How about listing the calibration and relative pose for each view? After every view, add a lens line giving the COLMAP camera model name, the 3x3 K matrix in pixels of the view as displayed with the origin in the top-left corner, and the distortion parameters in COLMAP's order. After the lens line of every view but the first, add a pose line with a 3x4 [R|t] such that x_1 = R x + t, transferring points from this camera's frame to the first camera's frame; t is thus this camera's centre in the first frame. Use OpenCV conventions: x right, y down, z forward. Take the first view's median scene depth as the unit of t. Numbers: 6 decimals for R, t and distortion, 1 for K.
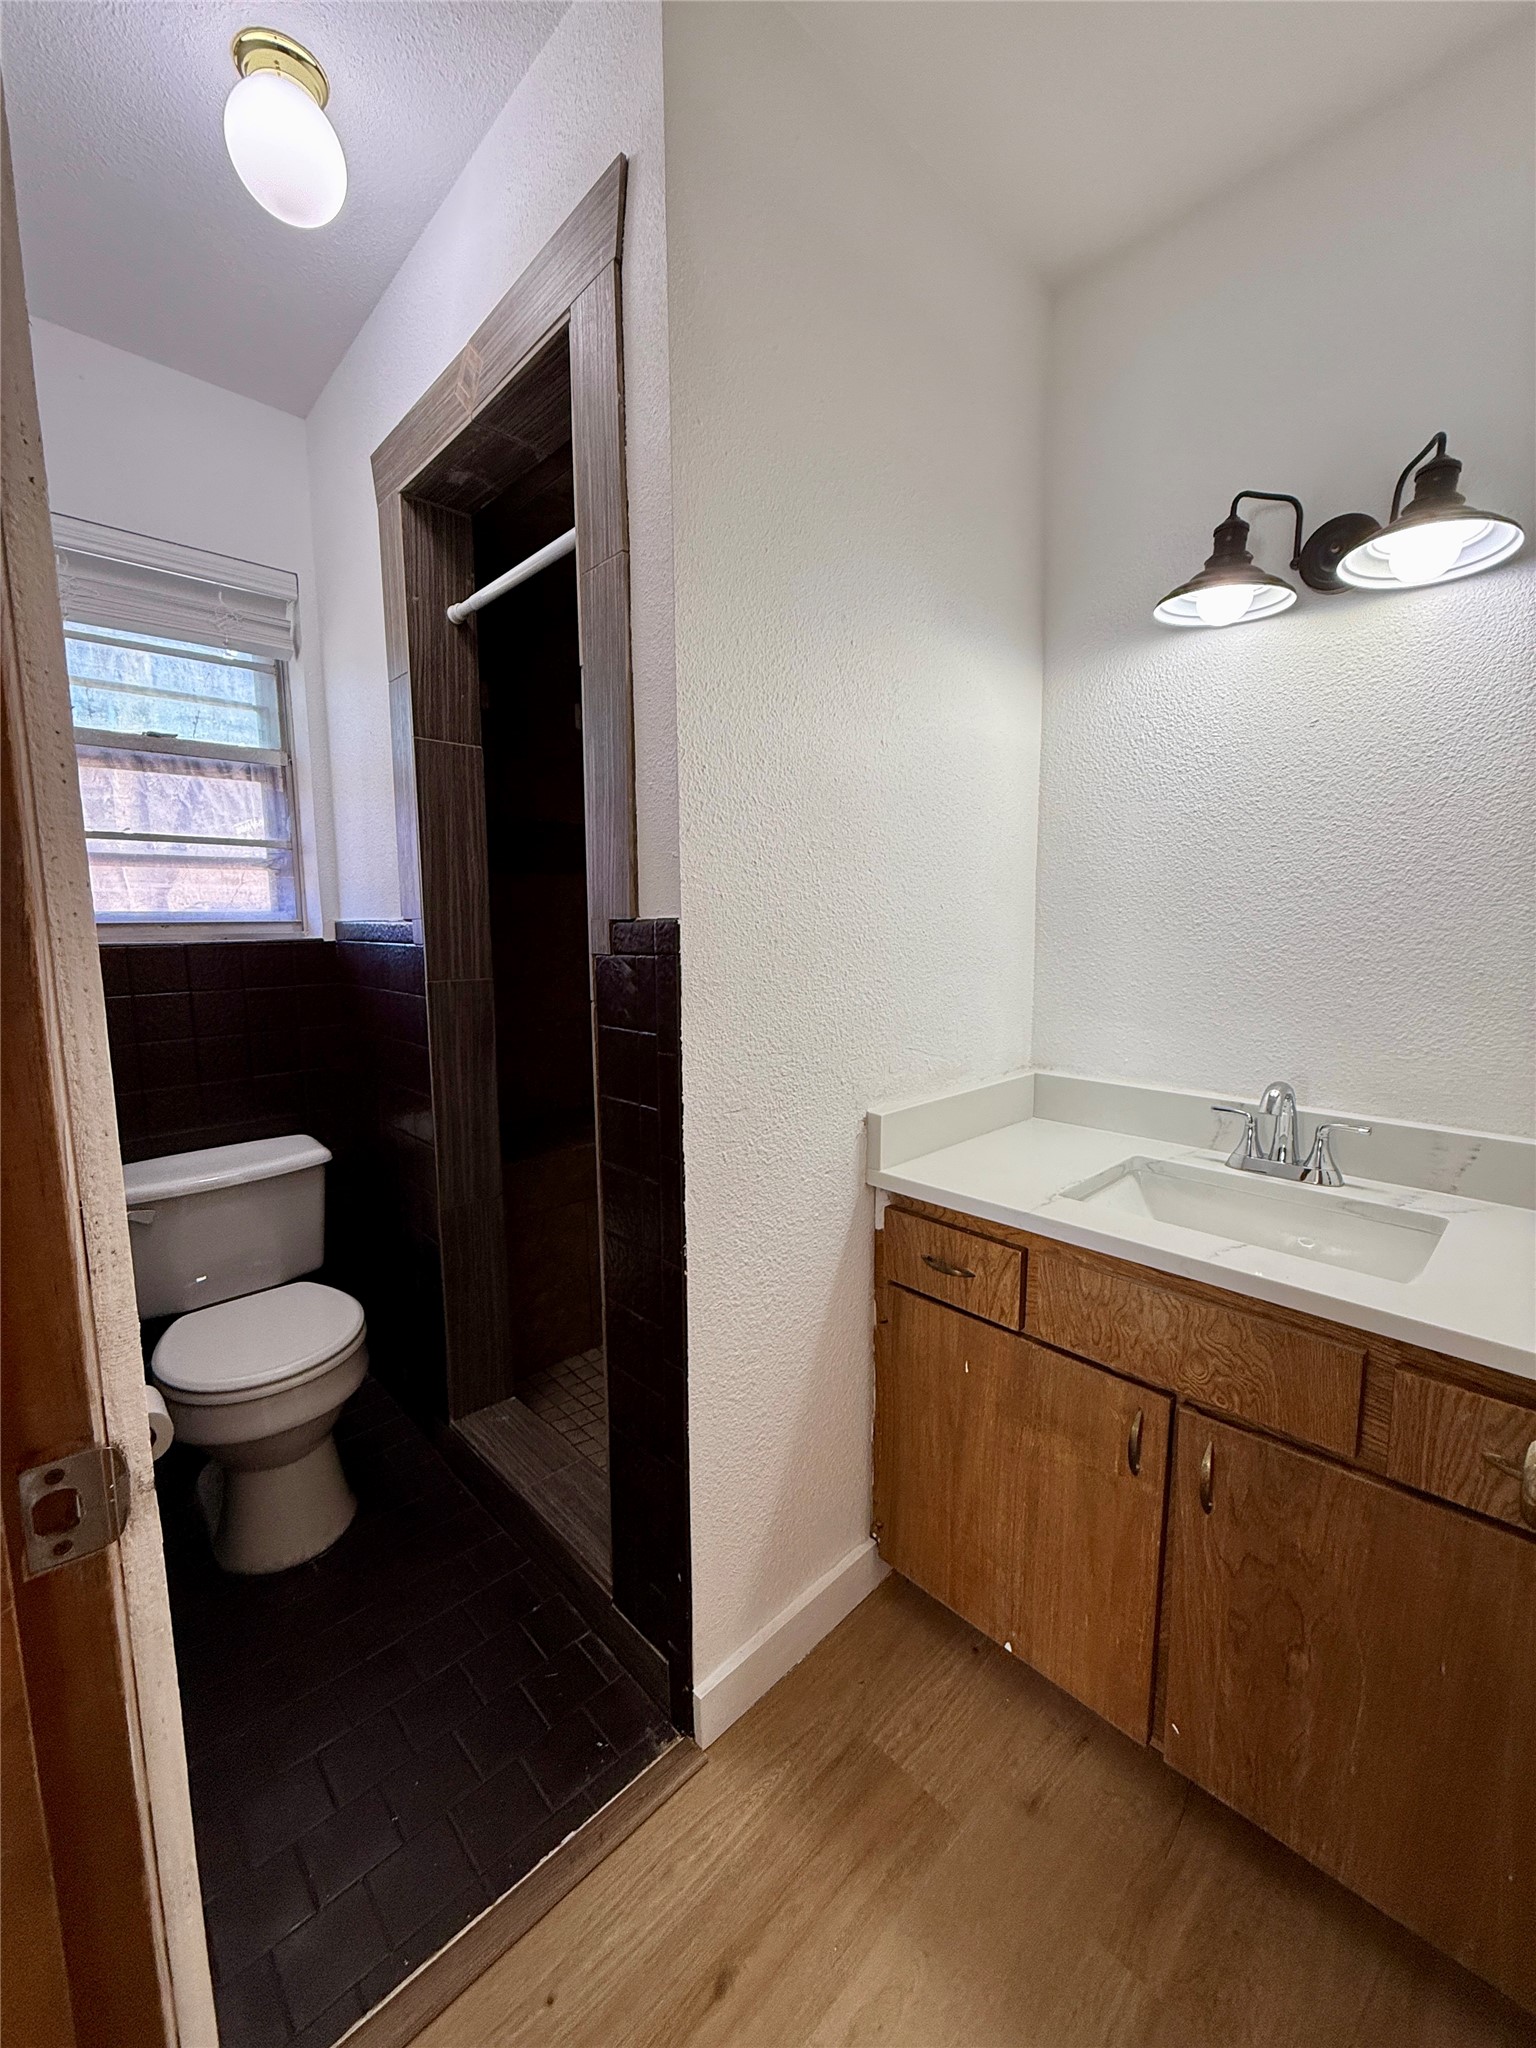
lens RADIAL K [[814.0, 0, 768.0], [0, 814.0, 1024.0], [0, 0, 1]] dist [0.002939, -0.000449]
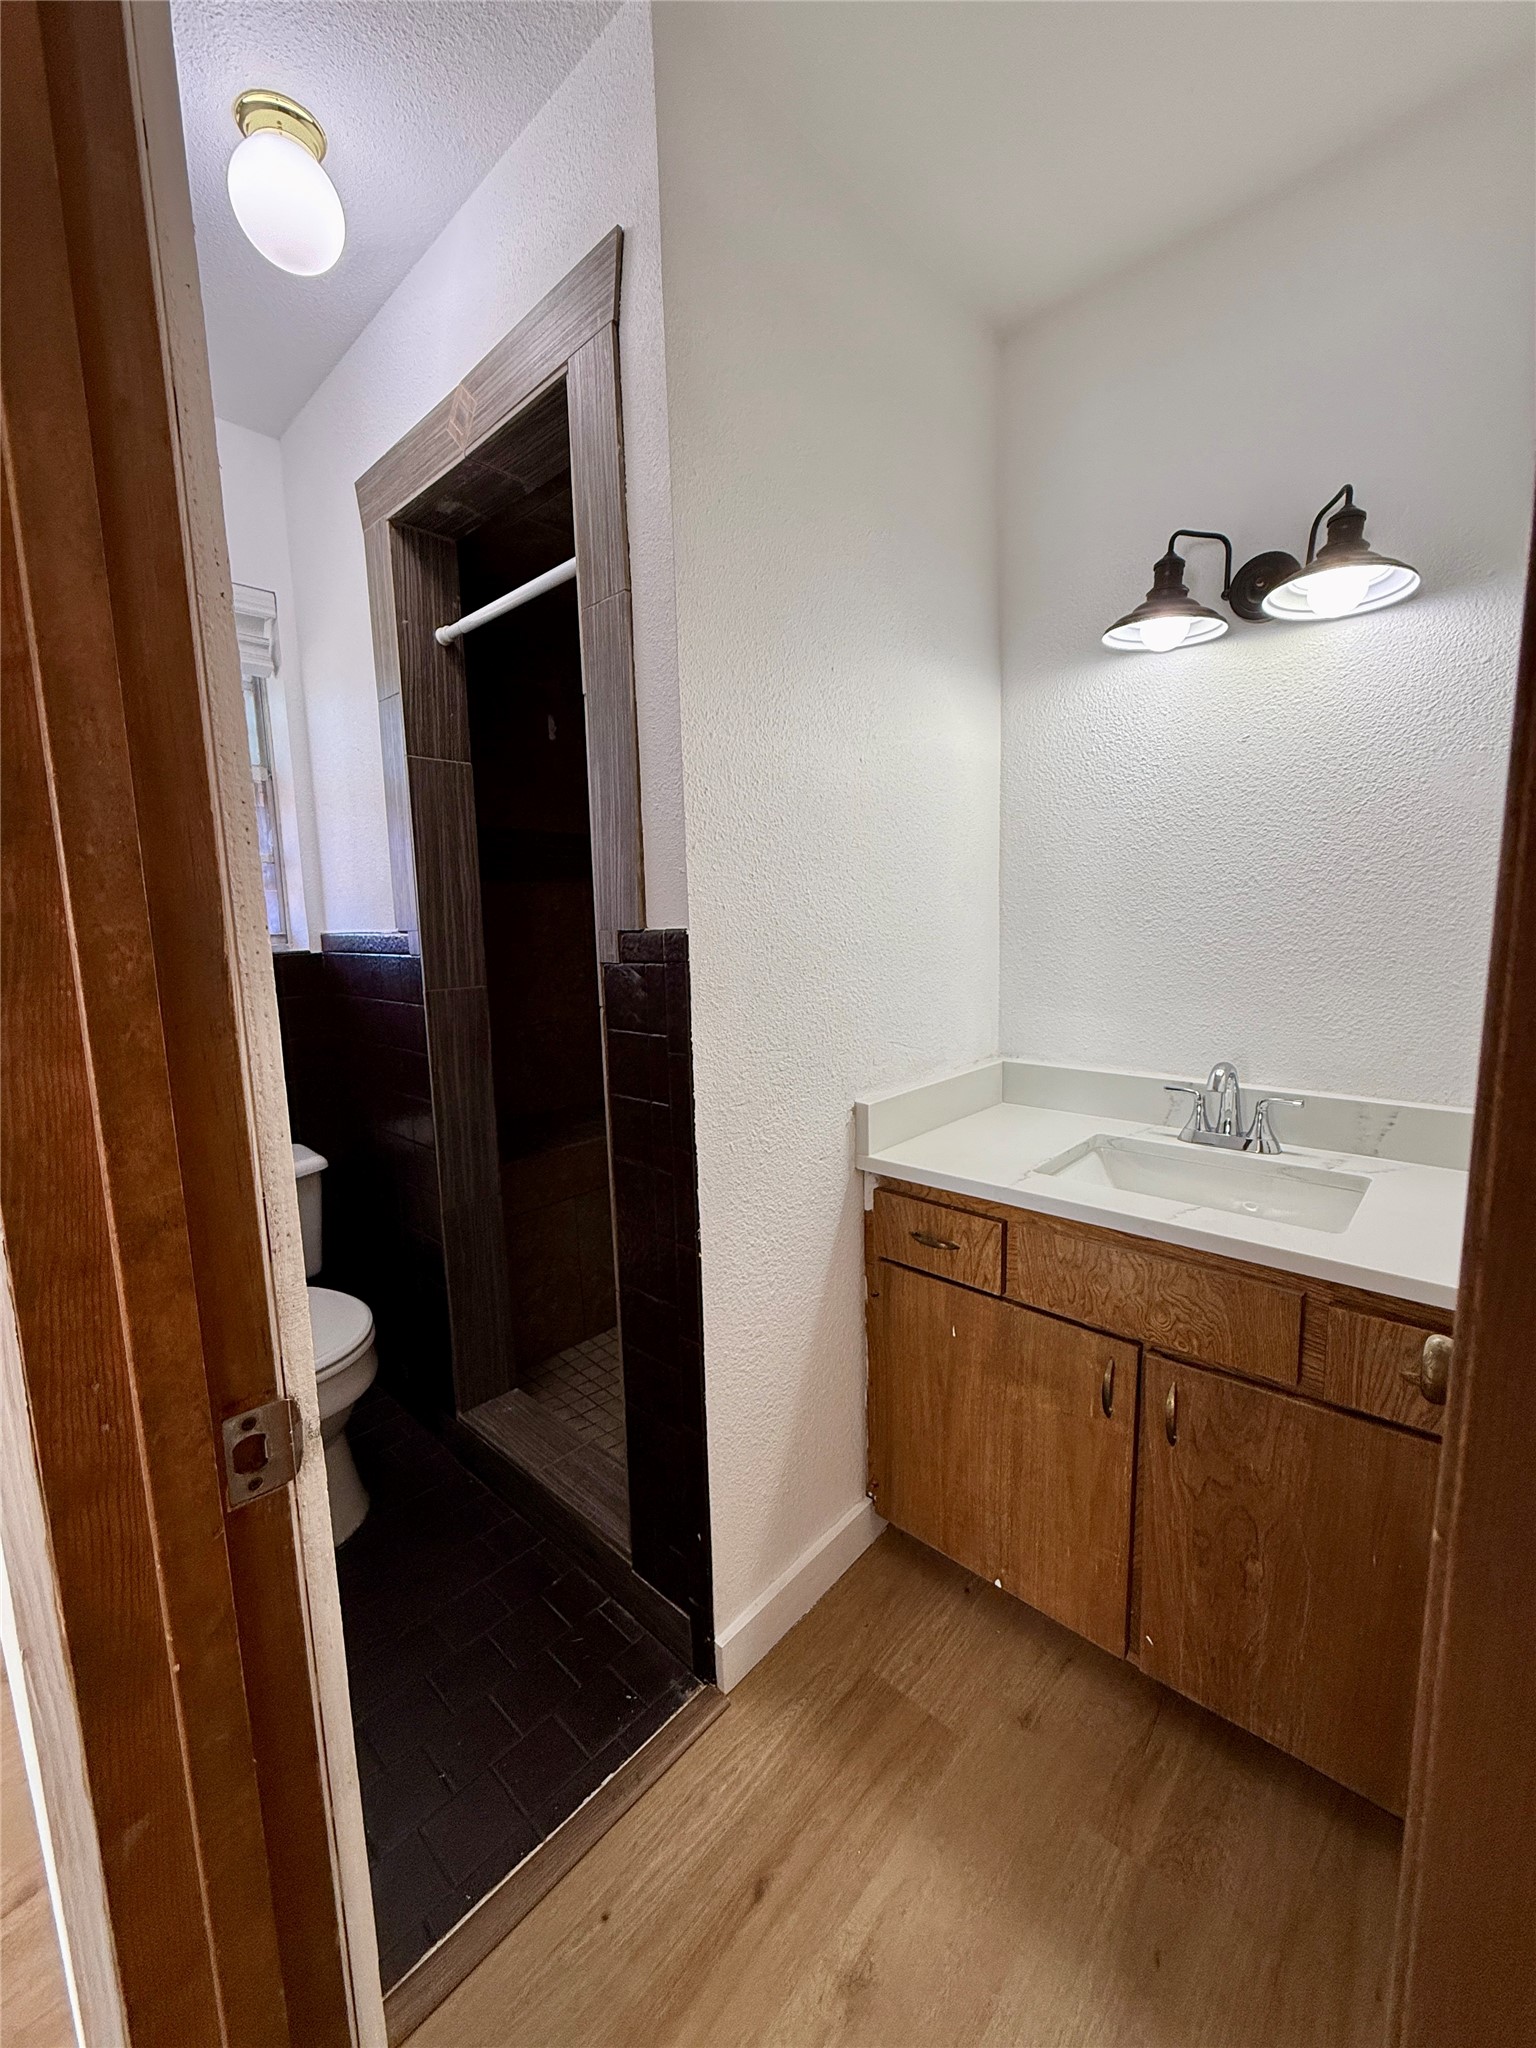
lens RADIAL K [[814.0, 0, 768.0], [0, 814.0, 1024.0], [0, 0, 1]] dist [0.002939, -0.000449]
pose [[0.998012, -0.028298, 0.056308, -0.061352], [0.028013, 0.999590, 0.005846, -0.005685], [-0.056451, -0.004257, 0.998396, -0.084784]]
